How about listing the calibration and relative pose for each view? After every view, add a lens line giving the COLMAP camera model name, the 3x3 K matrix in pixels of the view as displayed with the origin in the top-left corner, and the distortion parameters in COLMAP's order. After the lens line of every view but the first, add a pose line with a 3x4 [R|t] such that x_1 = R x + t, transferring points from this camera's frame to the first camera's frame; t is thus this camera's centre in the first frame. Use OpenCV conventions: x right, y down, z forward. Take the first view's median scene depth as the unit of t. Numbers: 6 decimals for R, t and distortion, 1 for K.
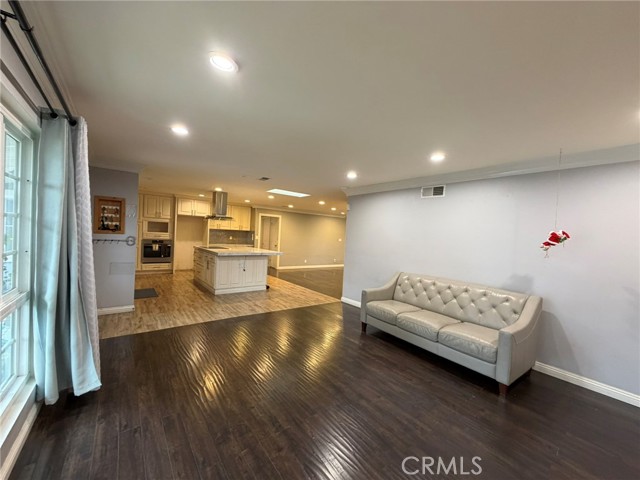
lens RADIAL K [[254.5, 0, 318.1], [0, 254.5, 241.9], [0, 0, 1]] dist [-0.000016, -0.000430]
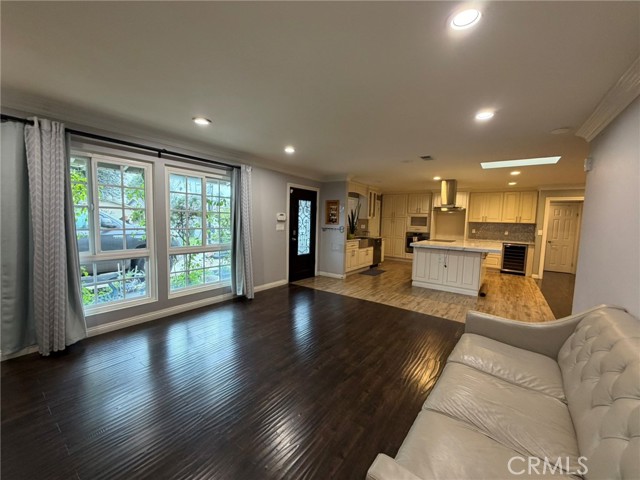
lens RADIAL K [[254.5, 0, 316.1], [0, 254.5, 238.8], [0, 0, 1]] dist [-0.000016, -0.000430]
pose [[0.275481, 0.029405, -0.960857, 0.445287], [-0.039860, 0.999022, 0.019145, 0.020091], [0.960480, 0.033025, 0.276383, 0.350680]]
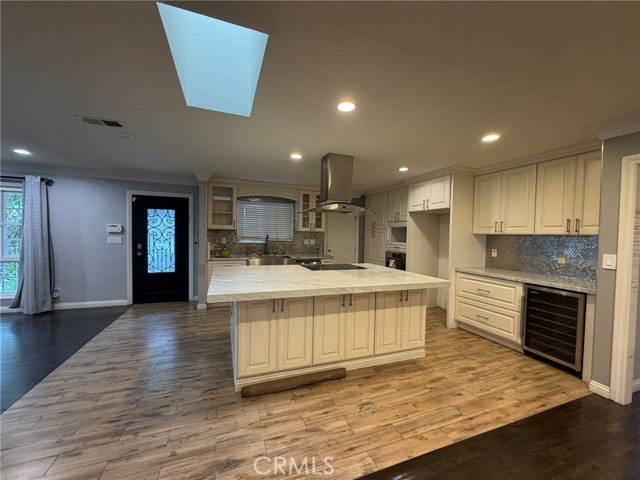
lens RADIAL K [[254.5, 0, 317.2], [0, 254.5, 239.8], [0, 0, 1]] dist [-0.000016, -0.000430]
pose [[-0.296919, -0.033236, -0.954324, 0.116352], [-0.061641, 0.997977, -0.015578, -0.027204], [0.952911, 0.054200, -0.298367, 1.355221]]
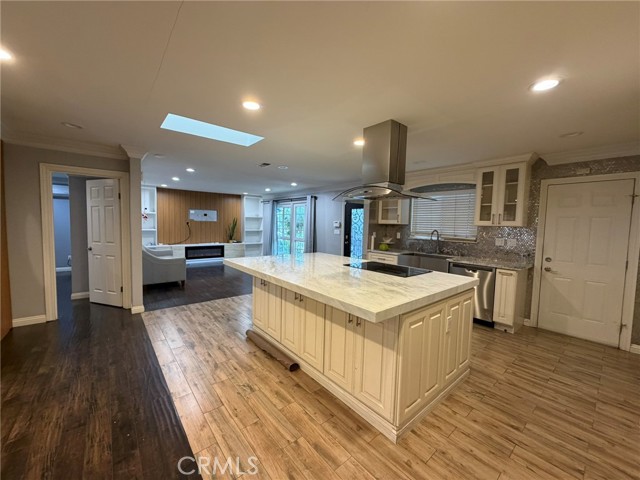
lens RADIAL K [[254.5, 0, 317.8], [0, 254.5, 239.4], [0, 0, 1]] dist [-0.000016, -0.000430]
pose [[-0.996455, -0.074555, -0.038980, -0.341220], [-0.077639, 0.993374, 0.084741, -0.060046], [0.032404, 0.087467, -0.995640, 1.692585]]
